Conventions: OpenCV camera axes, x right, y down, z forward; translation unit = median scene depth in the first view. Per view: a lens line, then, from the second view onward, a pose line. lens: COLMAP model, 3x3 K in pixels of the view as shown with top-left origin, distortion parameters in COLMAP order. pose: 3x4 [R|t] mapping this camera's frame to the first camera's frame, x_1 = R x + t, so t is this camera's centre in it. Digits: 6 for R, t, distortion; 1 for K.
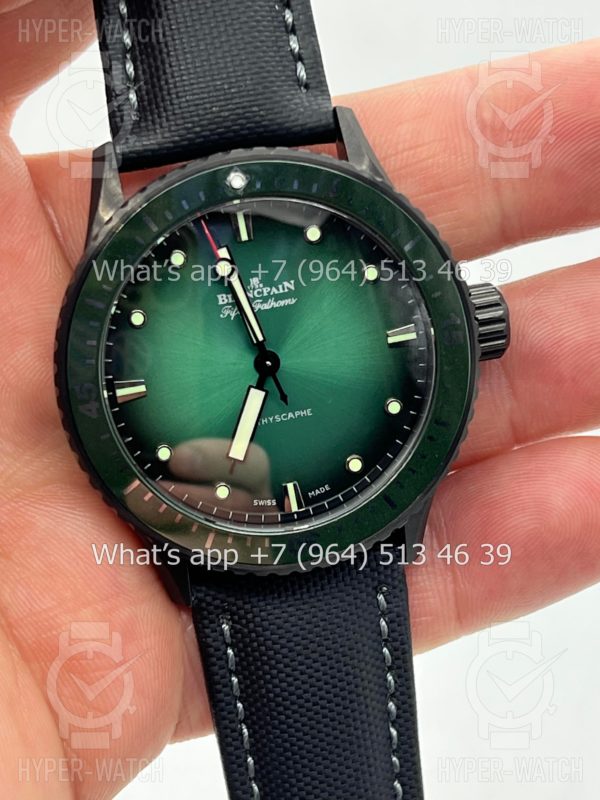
lens RADIAL K [[2029.7, 0, 300.0], [0, 2029.7, 400.0], [0, 0, 1]] dist [0.649075, -11.737610]
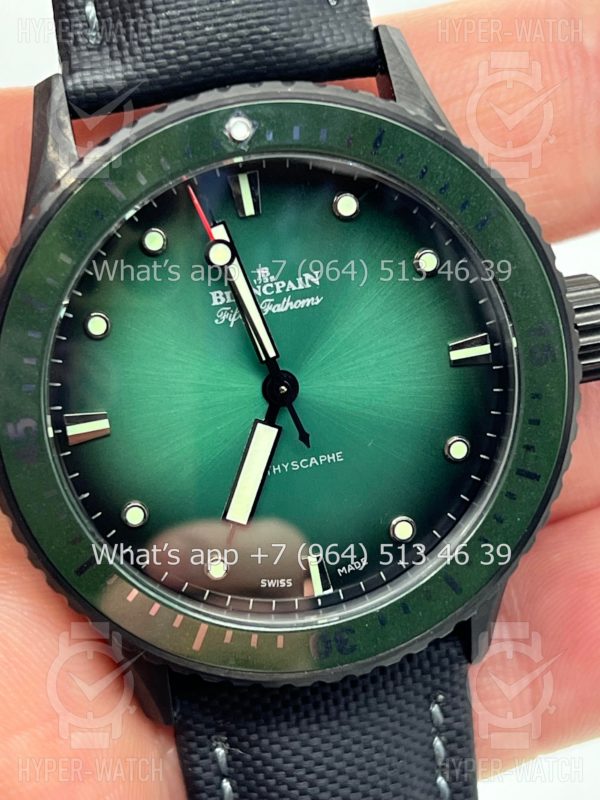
lens RADIAL K [[2029.7, 0, 300.0], [0, 2029.7, 400.0], [0, 0, 1]] dist [0.649075, -11.737610]
pose [[0.999976, 0.003244, 0.006071, -0.013669], [-0.003343, 0.999859, 0.016464, -0.025665], [-0.006017, -0.016484, 0.999846, 0.290340]]
